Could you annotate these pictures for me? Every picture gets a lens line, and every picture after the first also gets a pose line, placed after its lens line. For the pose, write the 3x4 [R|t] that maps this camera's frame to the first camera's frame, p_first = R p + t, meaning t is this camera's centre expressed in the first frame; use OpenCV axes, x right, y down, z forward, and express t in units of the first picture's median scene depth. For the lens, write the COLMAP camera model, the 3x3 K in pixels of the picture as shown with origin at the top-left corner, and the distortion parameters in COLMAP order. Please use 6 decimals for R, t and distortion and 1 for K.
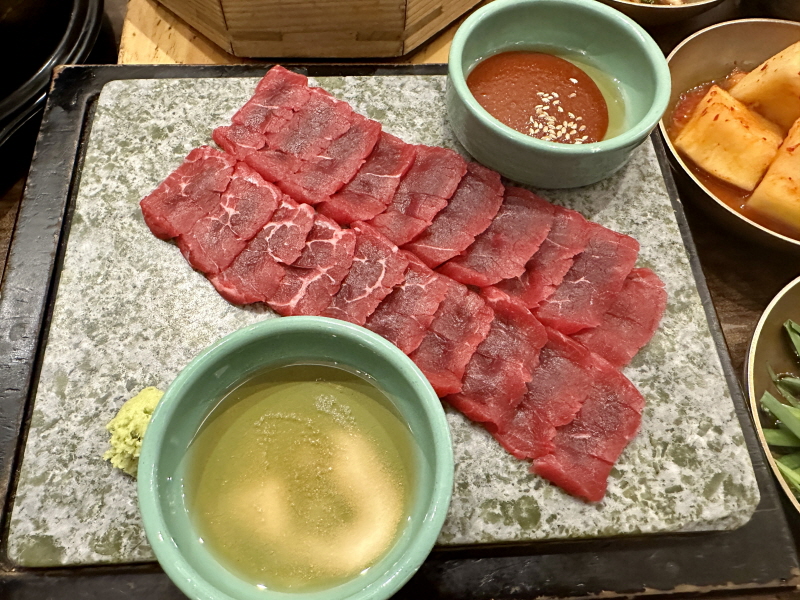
lens RADIAL K [[558.4, 0, 389.8], [0, 558.4, 350.2], [0, 0, 1]] dist [-0.019066, 0.003858]
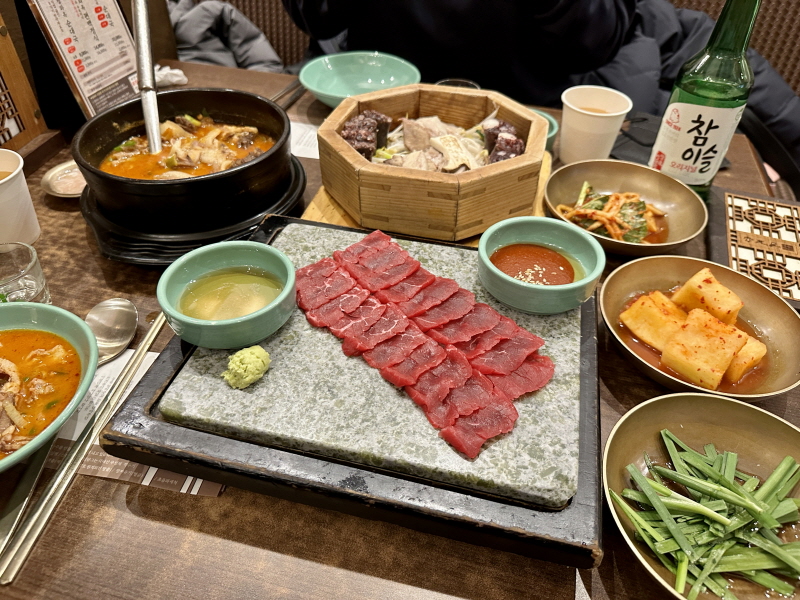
lens RADIAL K [[558.4, 0, 399.6], [0, 558.4, 299.8], [0, 0, 1]] dist [-0.019066, 0.003858]
pose [[0.956773, 0.177830, -0.230133, 0.393294], [-0.260302, 0.876539, -0.404874, 0.498509], [0.129722, 0.447277, 0.884938, -0.621098]]
